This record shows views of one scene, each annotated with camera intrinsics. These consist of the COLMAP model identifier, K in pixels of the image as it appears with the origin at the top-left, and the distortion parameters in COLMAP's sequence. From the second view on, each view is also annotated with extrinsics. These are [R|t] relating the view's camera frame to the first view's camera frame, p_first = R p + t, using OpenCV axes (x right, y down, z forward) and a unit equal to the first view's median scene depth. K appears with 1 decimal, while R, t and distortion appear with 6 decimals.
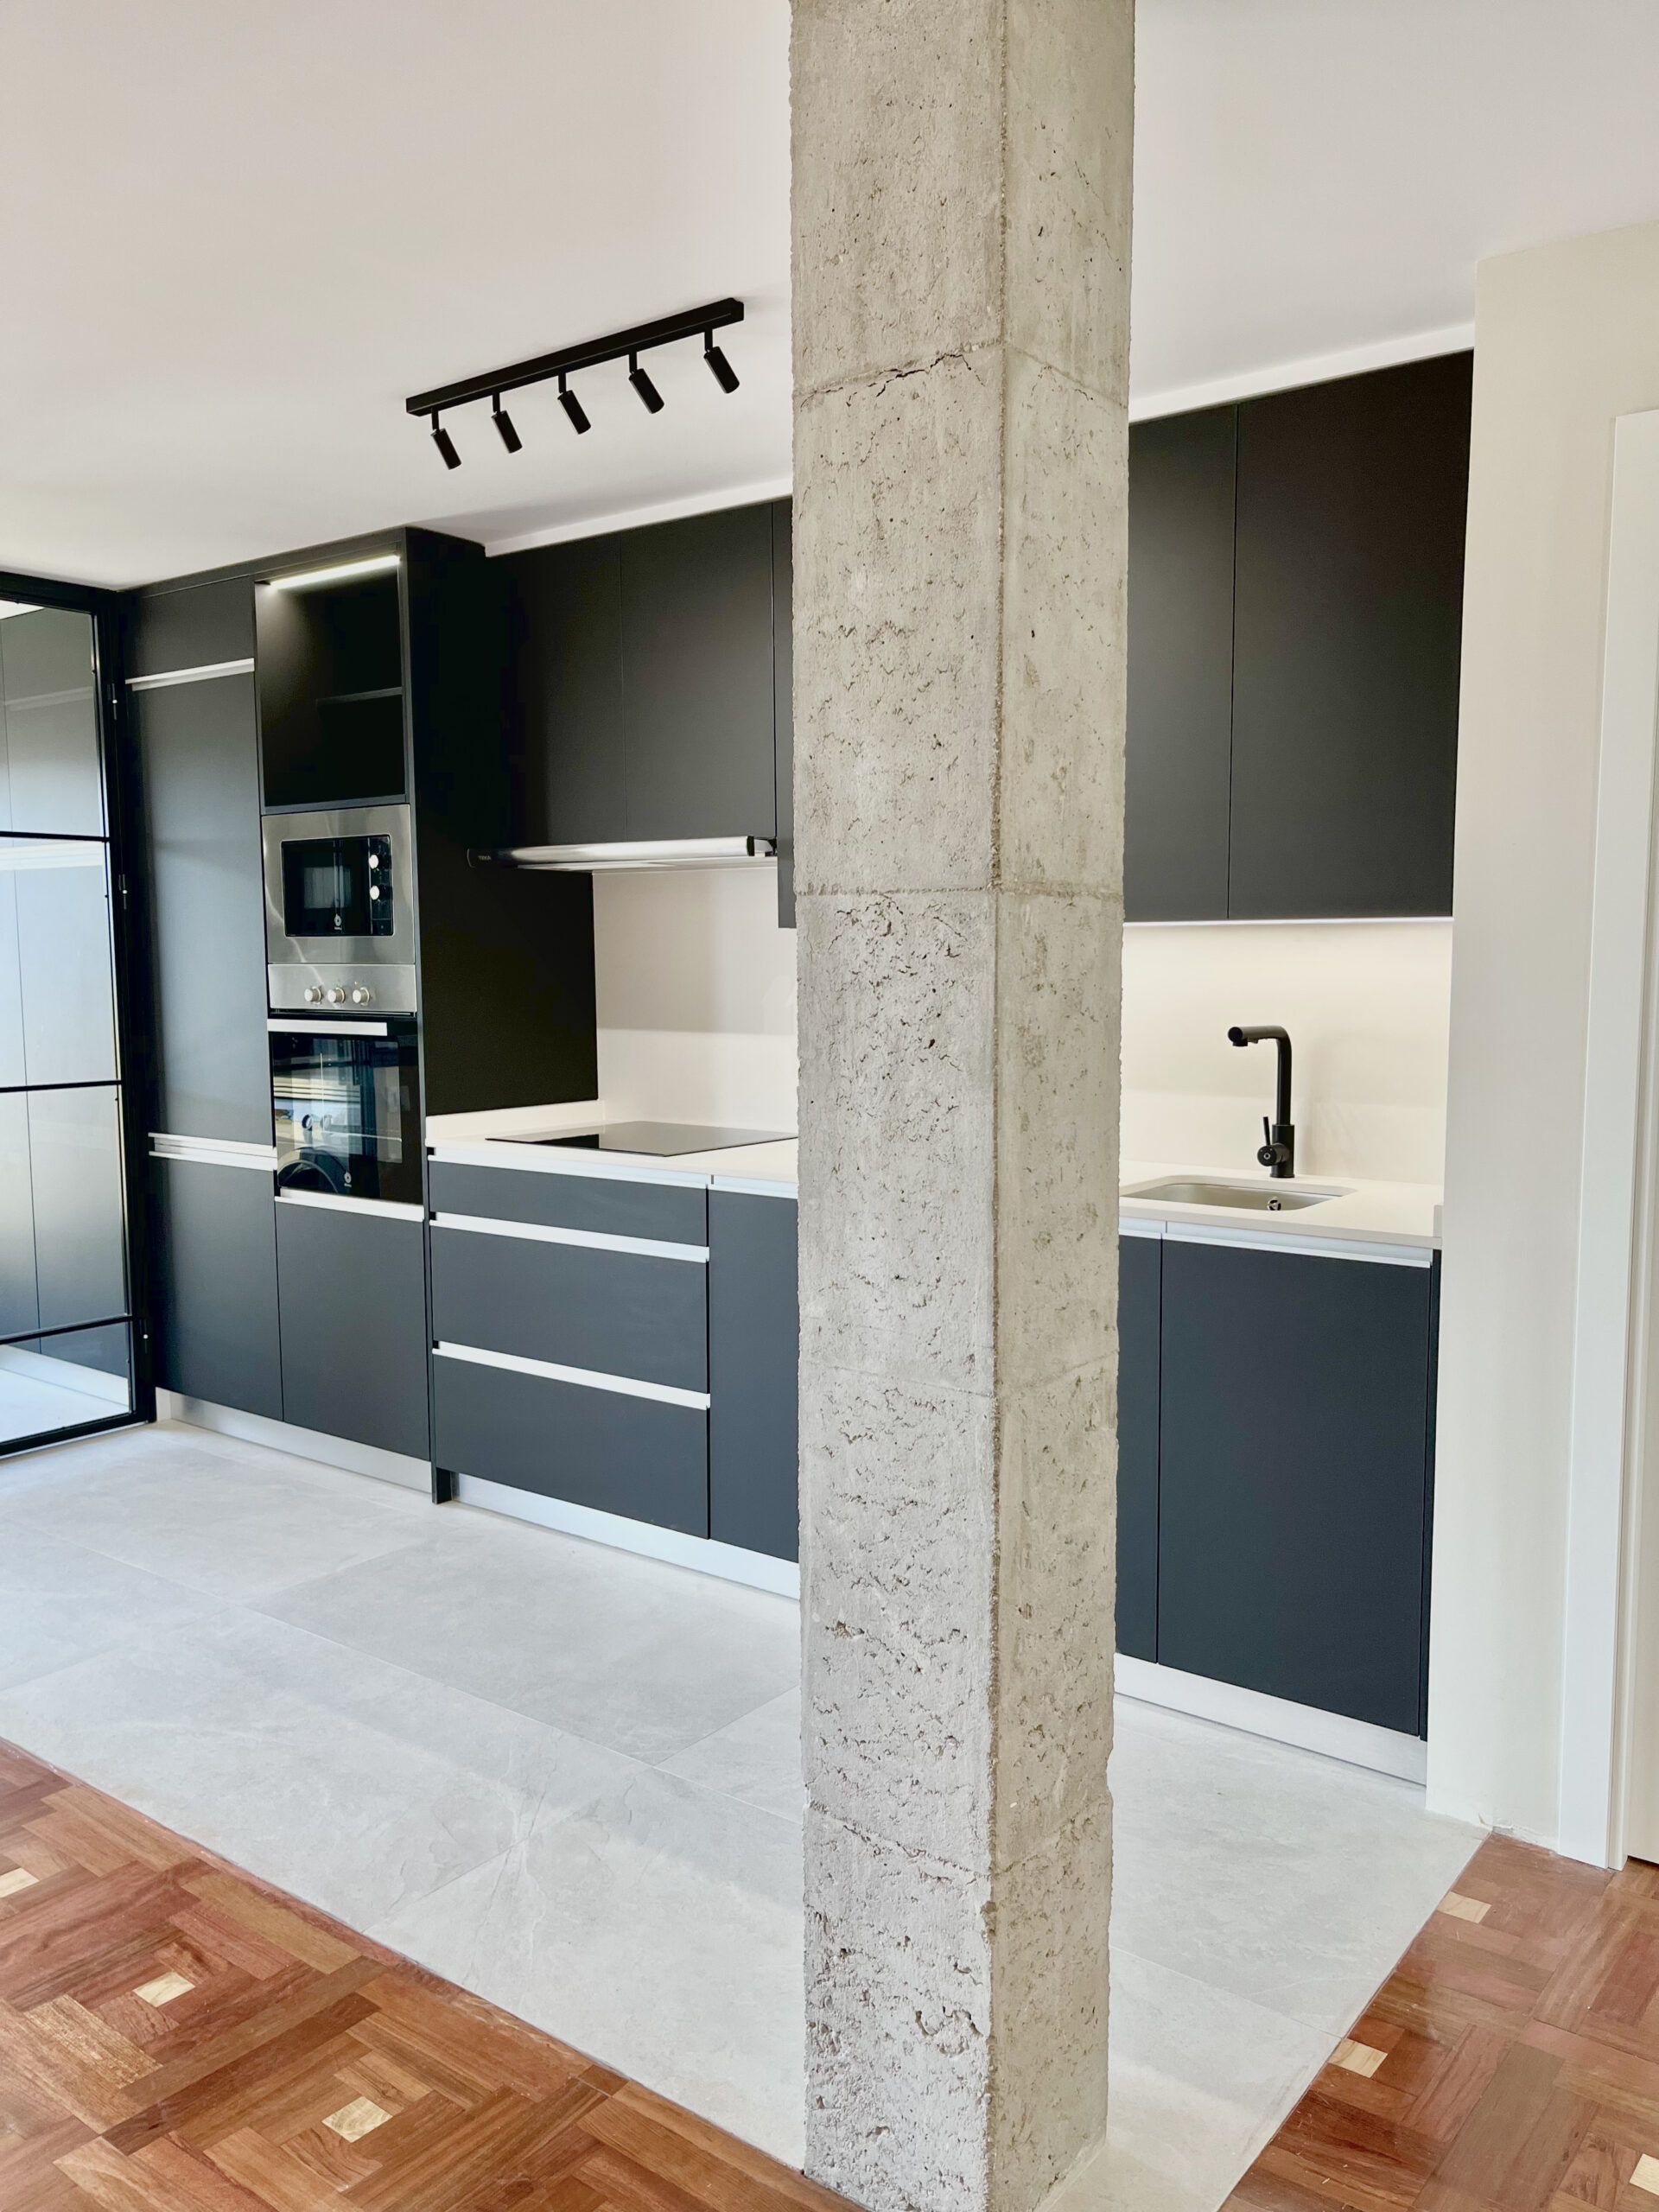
lens RADIAL K [[1680.3, 0, 829.5], [0, 1680.3, 1106.0], [0, 0, 1]] dist [0.073932, -0.090507]
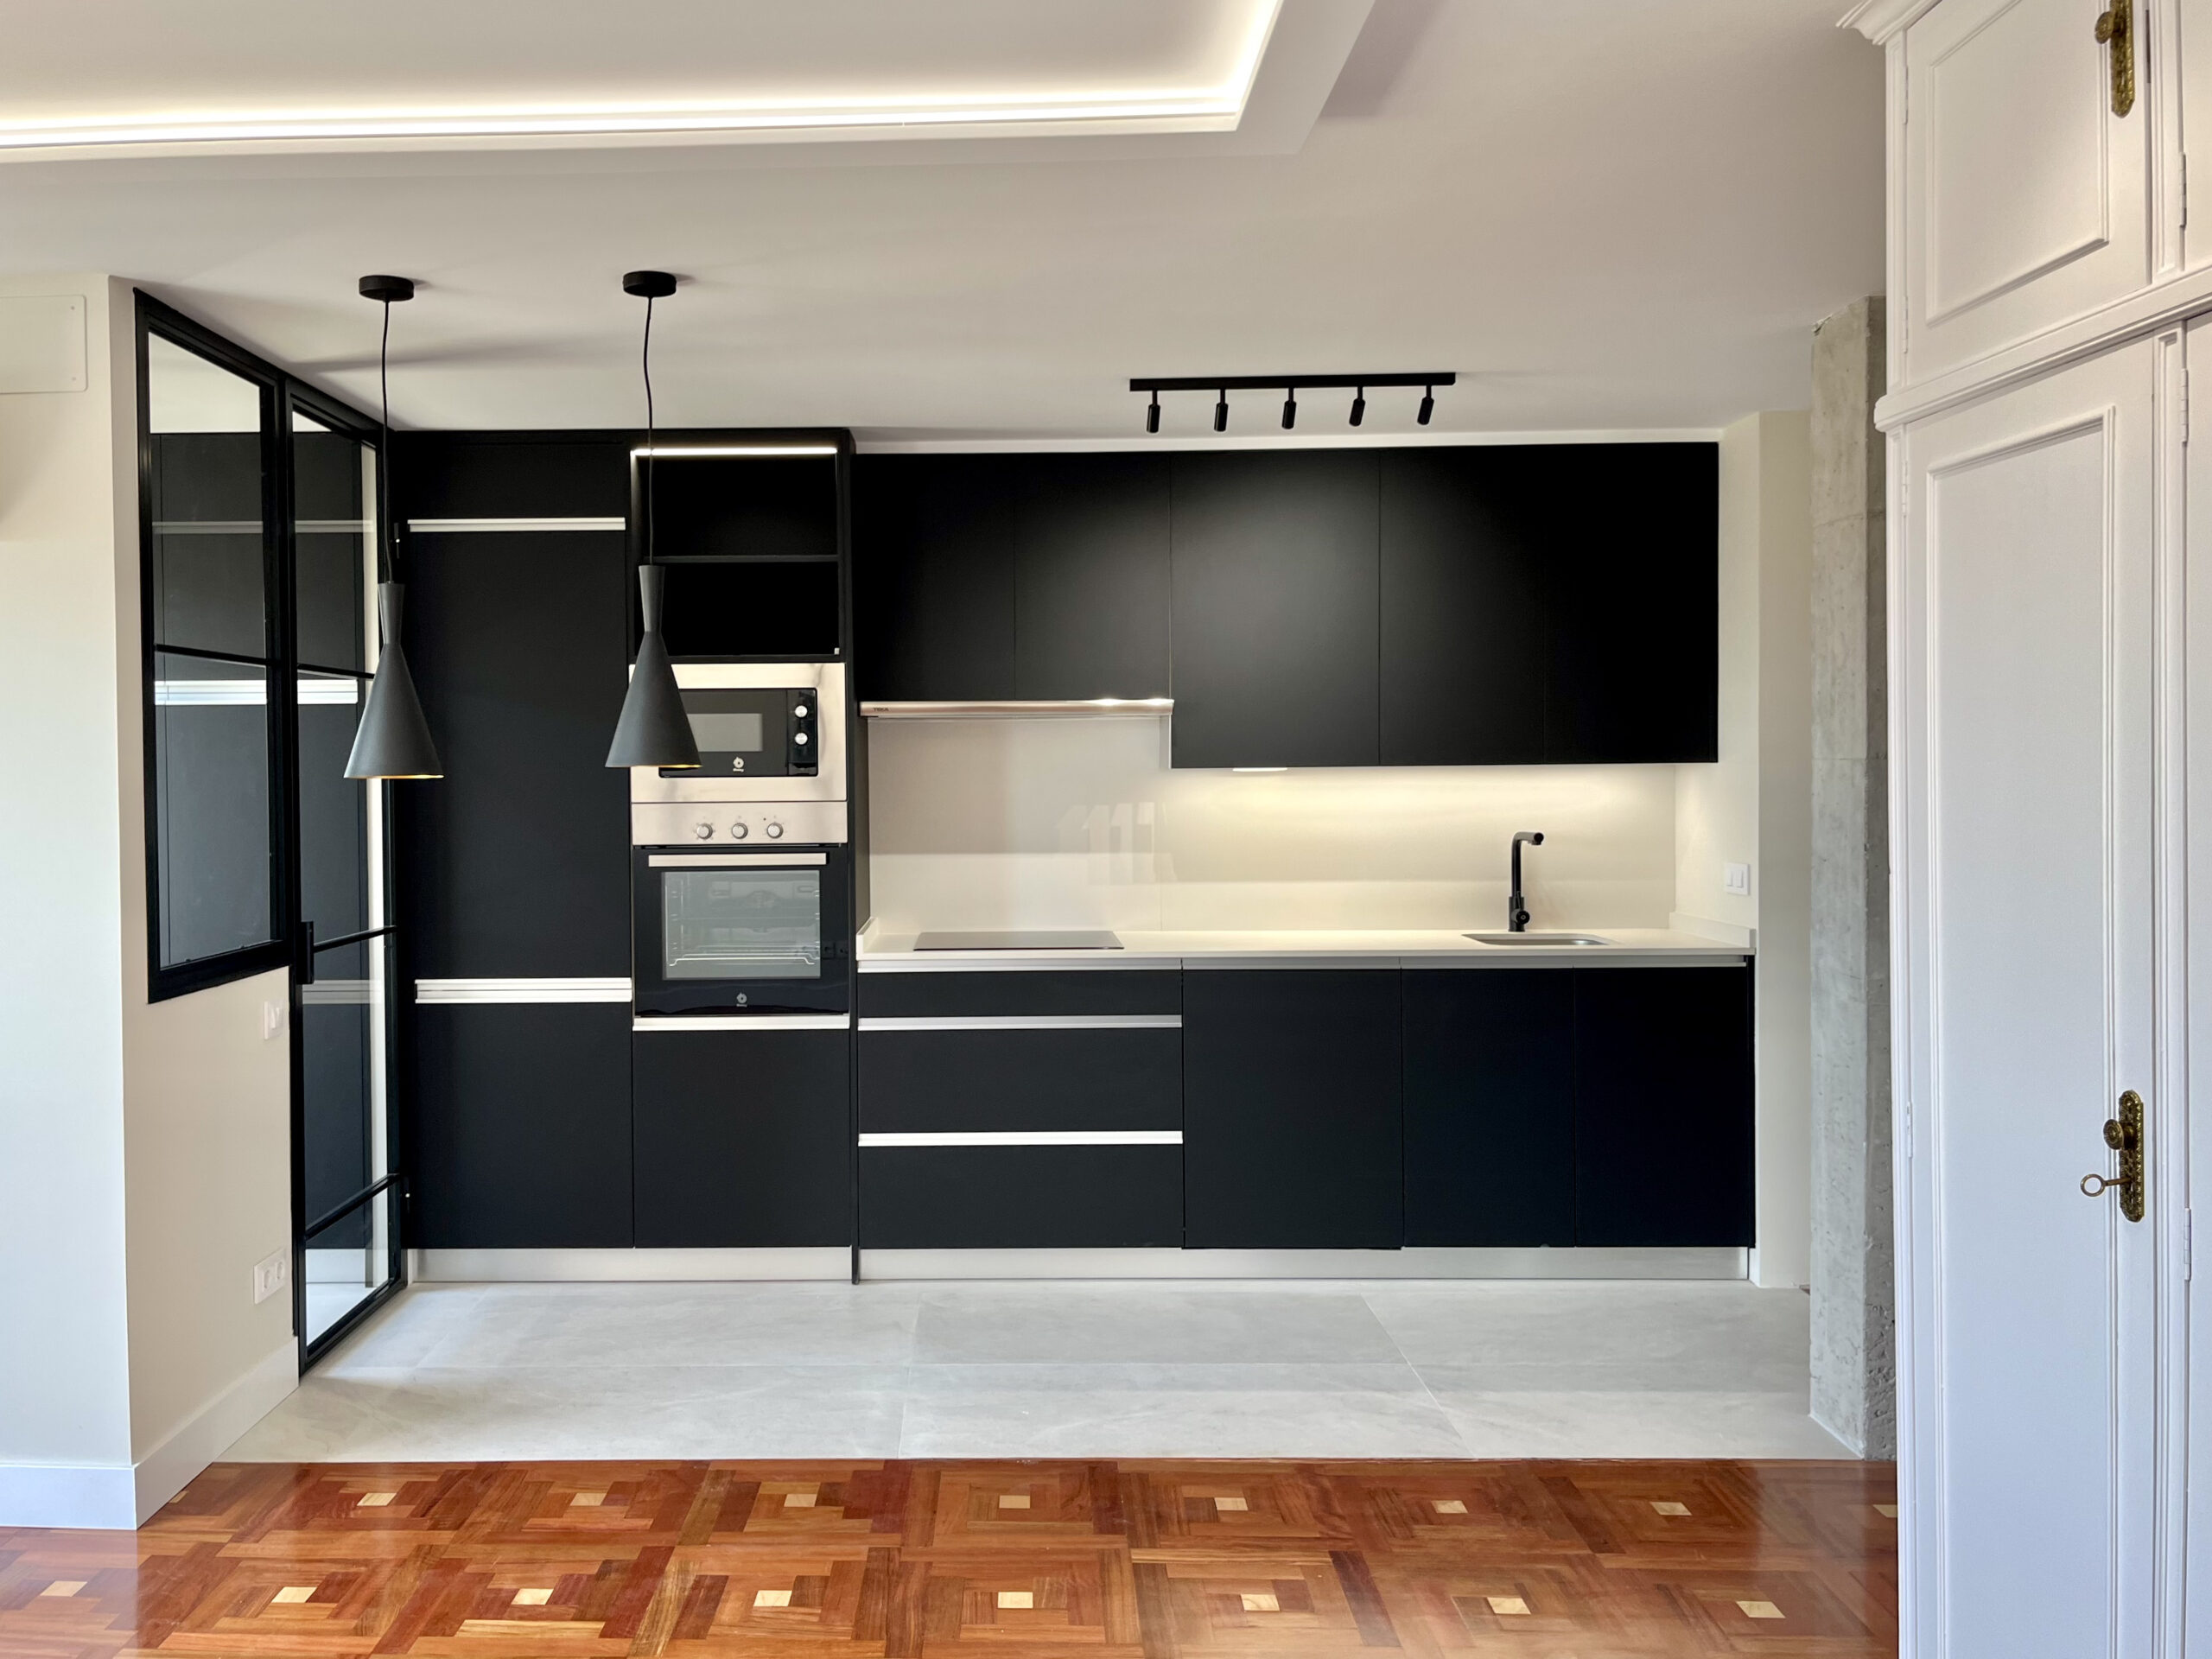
lens RADIAL K [[1804.7, 0, 958.0], [0, 1804.7, 799.6], [0, 0, 1]] dist [0.085883, -0.127936]
pose [[0.808647, -0.014286, 0.588121, -0.889354], [0.060325, 0.996449, -0.058741, -0.008303], [-0.585194, 0.082979, 0.806637, -0.030364]]
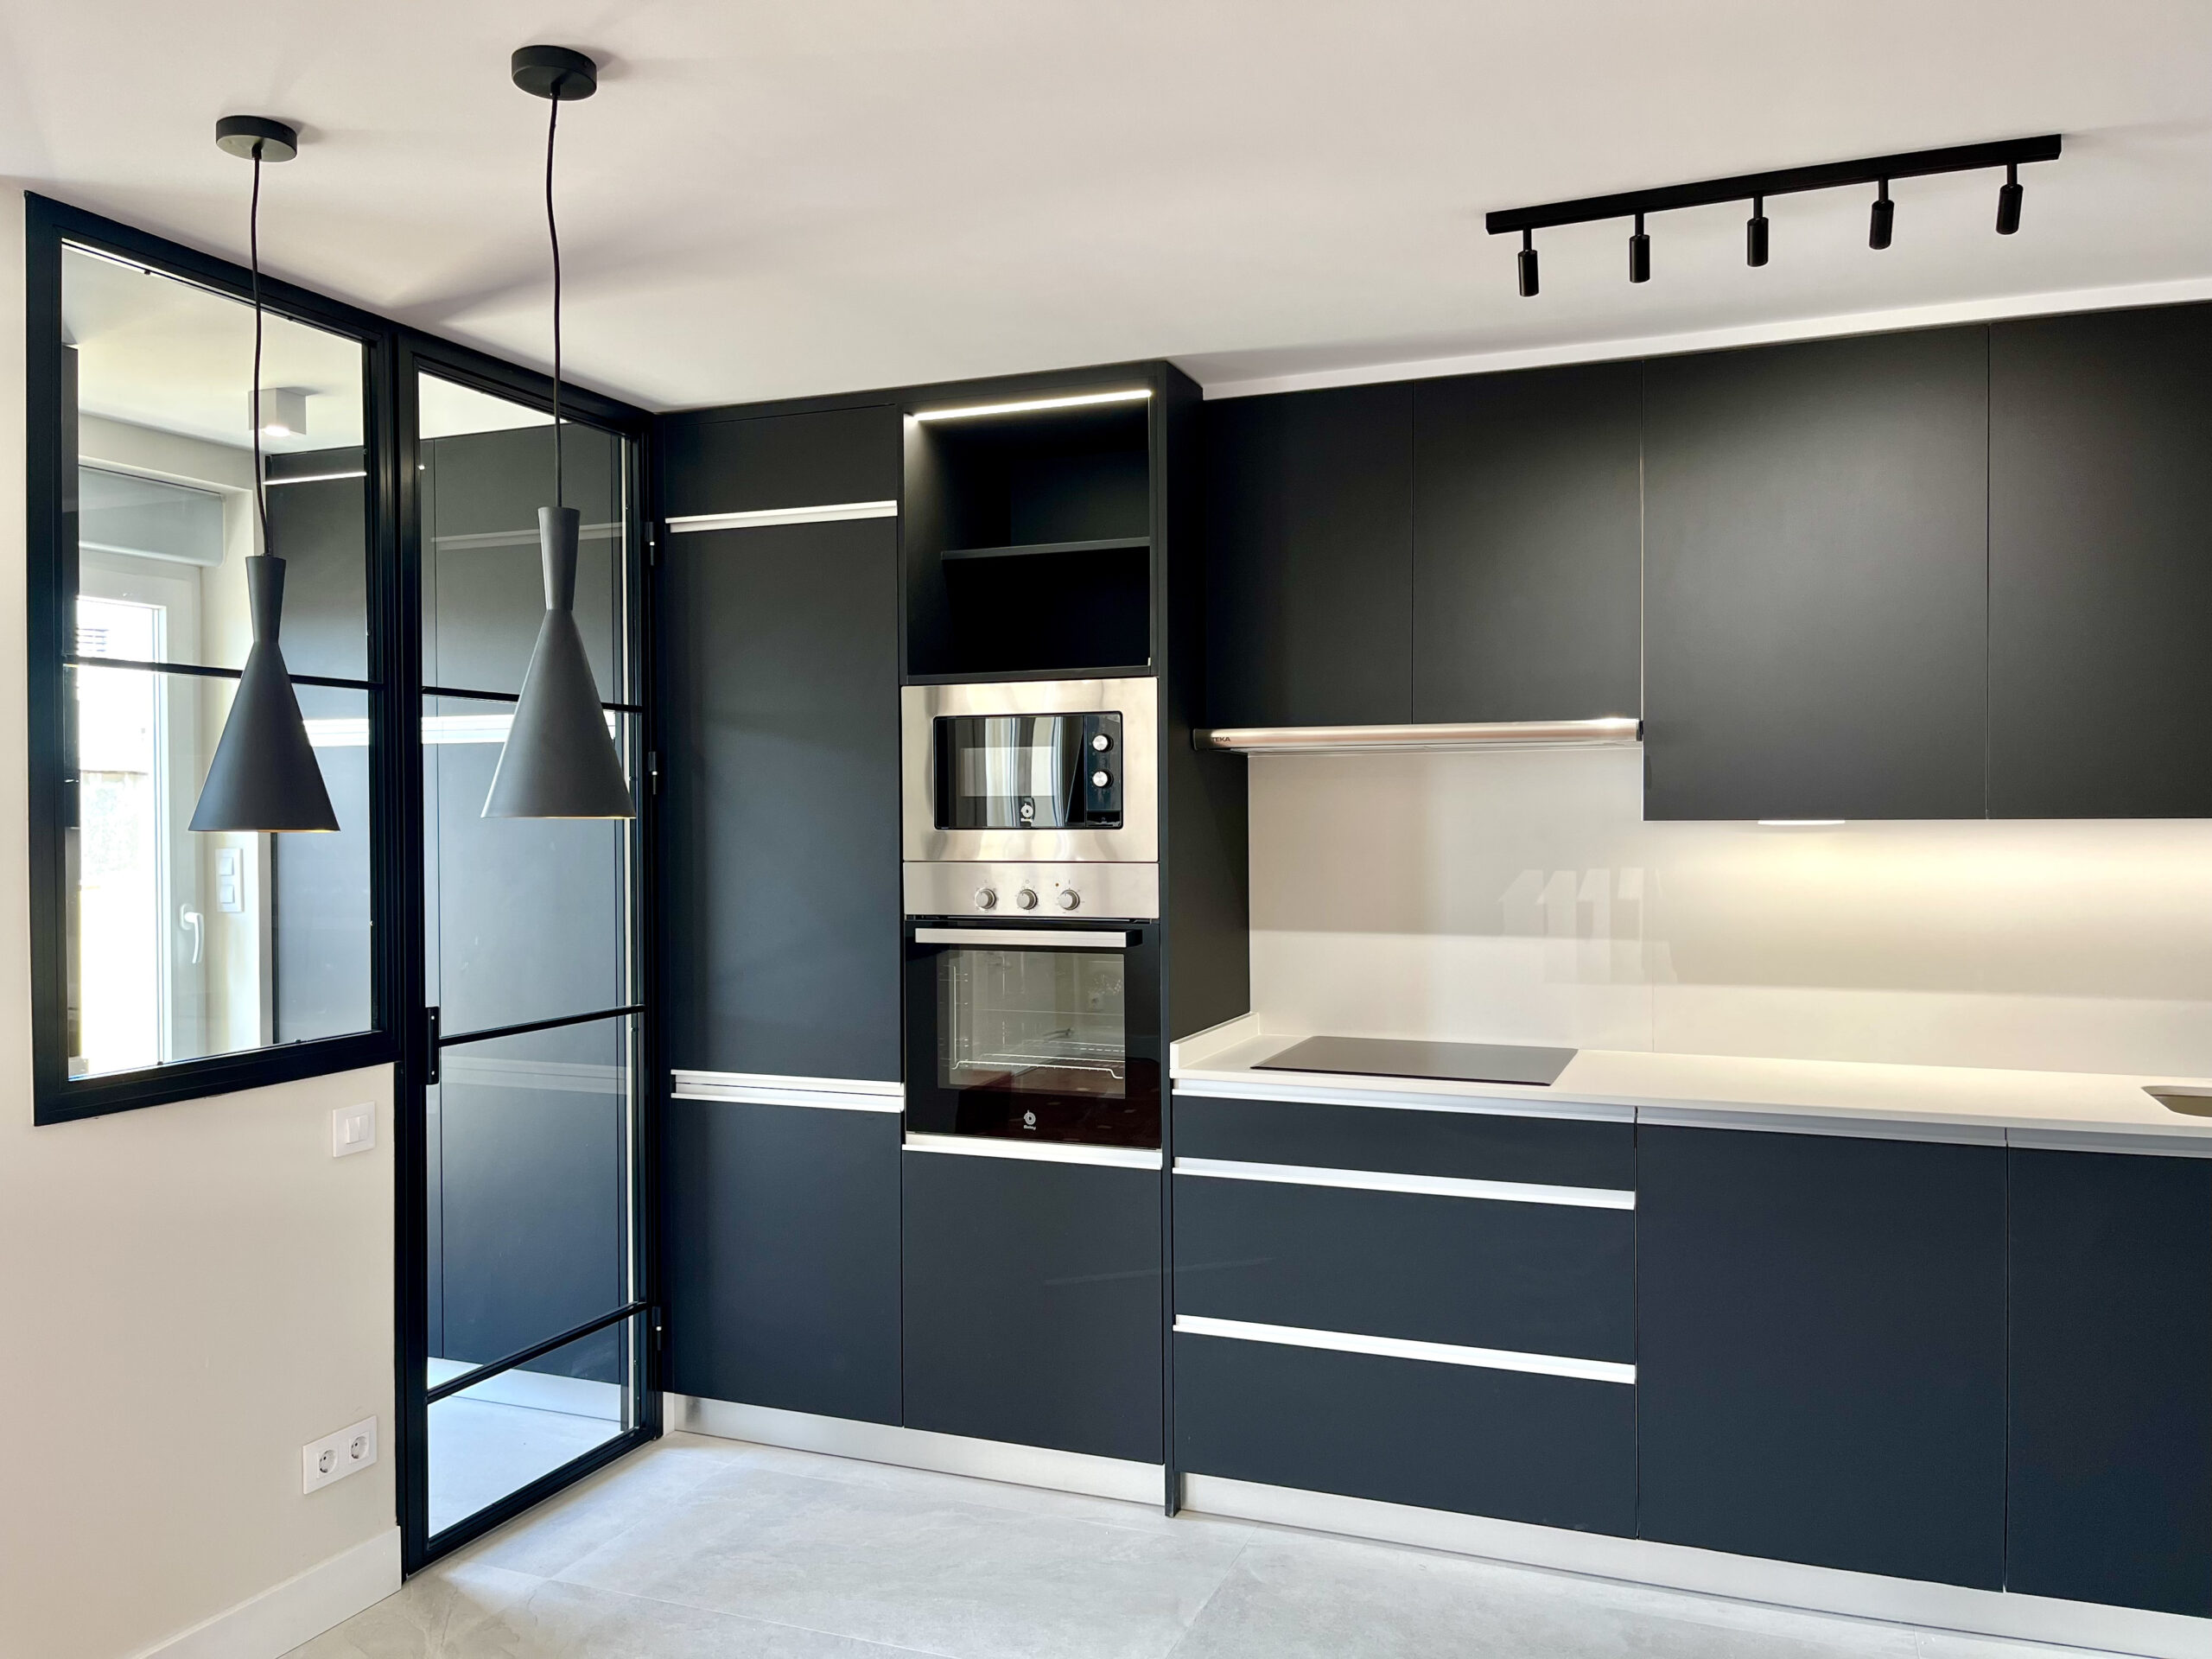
lens RADIAL K [[1680.3, 0, 1096.7], [0, 1680.3, 832.7], [0, 0, 1]] dist [0.073932, -0.090507]
pose [[0.963428, -0.004789, 0.267925, -0.493723], [0.026345, 0.996689, -0.076920, -0.034242], [-0.266670, 0.081166, 0.960364, 0.192993]]
